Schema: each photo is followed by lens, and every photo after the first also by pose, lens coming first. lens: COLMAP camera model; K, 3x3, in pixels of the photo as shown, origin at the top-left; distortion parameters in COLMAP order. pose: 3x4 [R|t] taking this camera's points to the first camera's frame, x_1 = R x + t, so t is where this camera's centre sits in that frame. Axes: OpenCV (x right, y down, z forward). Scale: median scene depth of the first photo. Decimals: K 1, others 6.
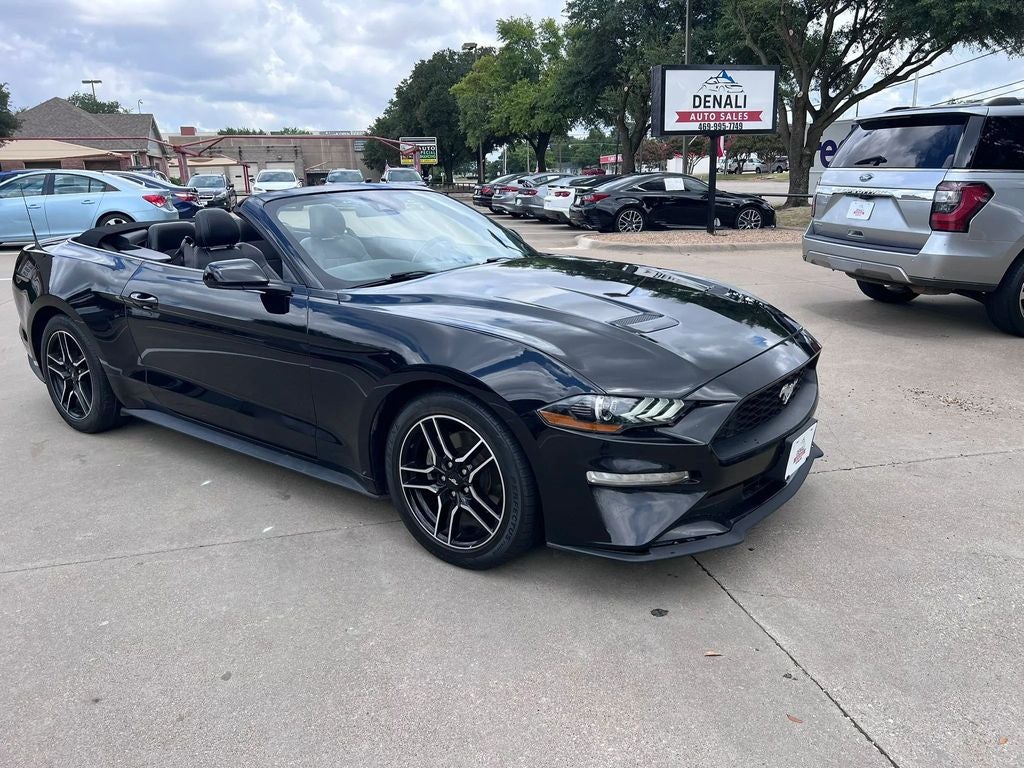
lens RADIAL K [[769.6, 0, 515.4], [0, 769.6, 388.3], [0, 0, 1]] dist [0.048873, -0.052892]
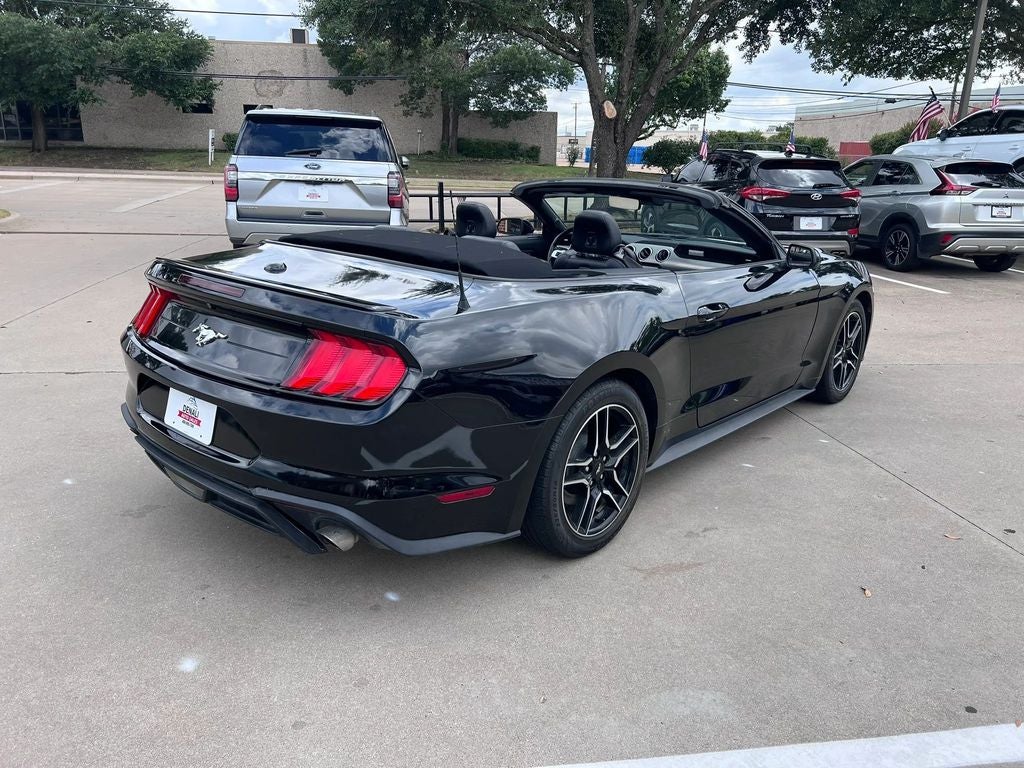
lens RADIAL K [[769.6, 0, 502.8], [0, 769.6, 381.1], [0, 0, 1]] dist [0.048873, -0.052892]
pose [[0.093326, -0.258896, 0.961386, -0.358799], [0.240746, 0.942815, 0.230524, -0.078491], [-0.966091, 0.209936, 0.150317, 0.290018]]
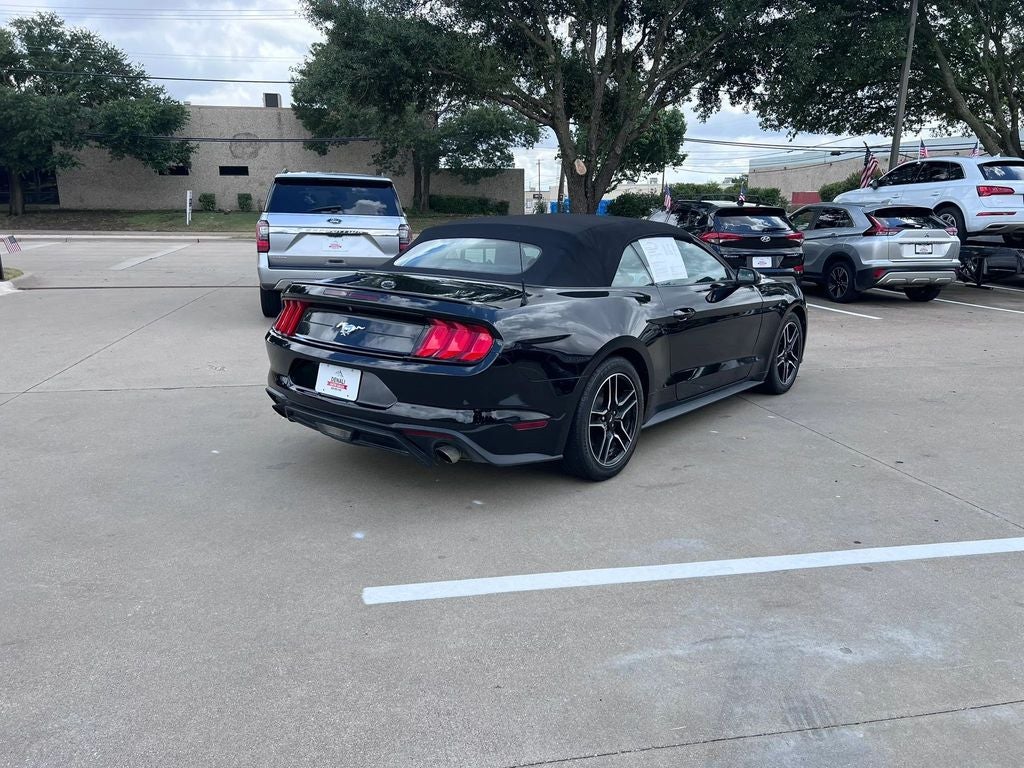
lens RADIAL K [[769.6, 0, 507.7], [0, 769.6, 393.2], [0, 0, 1]] dist [0.048873, -0.052892]
pose [[0.043786, -0.210993, 0.976506, -0.450701], [0.260412, 0.946064, 0.192738, -0.079530], [-0.964504, 0.245855, 0.096370, 0.308018]]
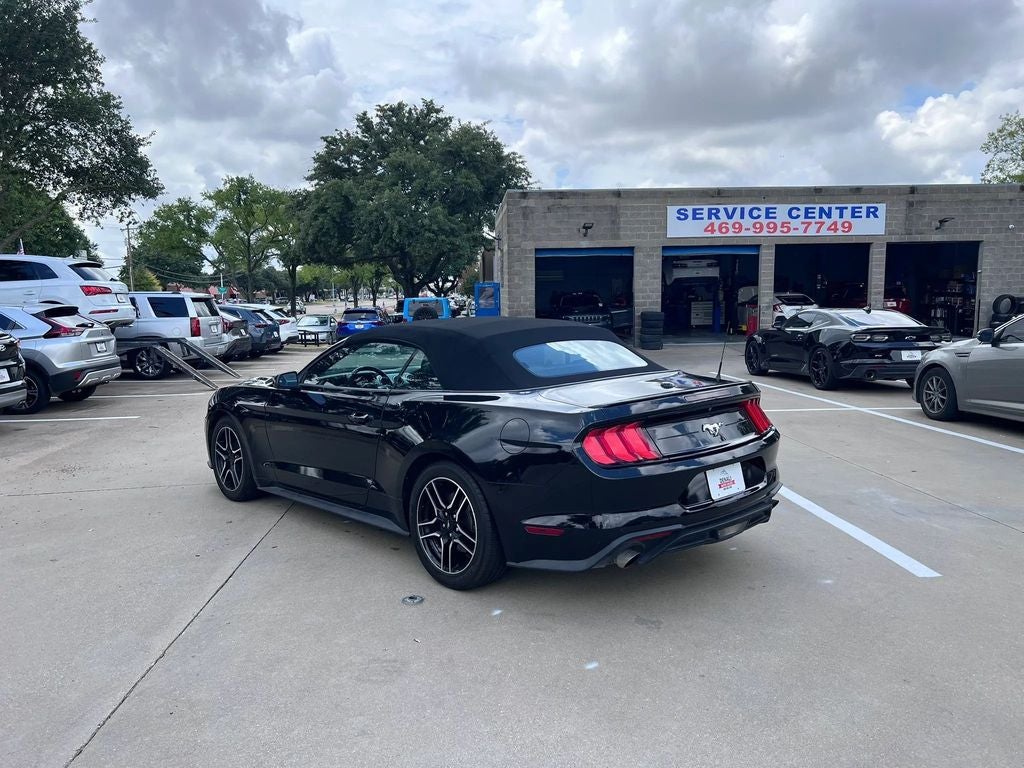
lens RADIAL K [[769.6, 0, 514.9], [0, 769.6, 404.2], [0, 0, 1]] dist [0.048873, -0.052892]
pose [[-0.981297, 0.013050, 0.192058, -0.175152], [0.088400, 0.916827, 0.389376, -0.182417], [-0.171003, 0.399071, -0.900833, 0.632337]]
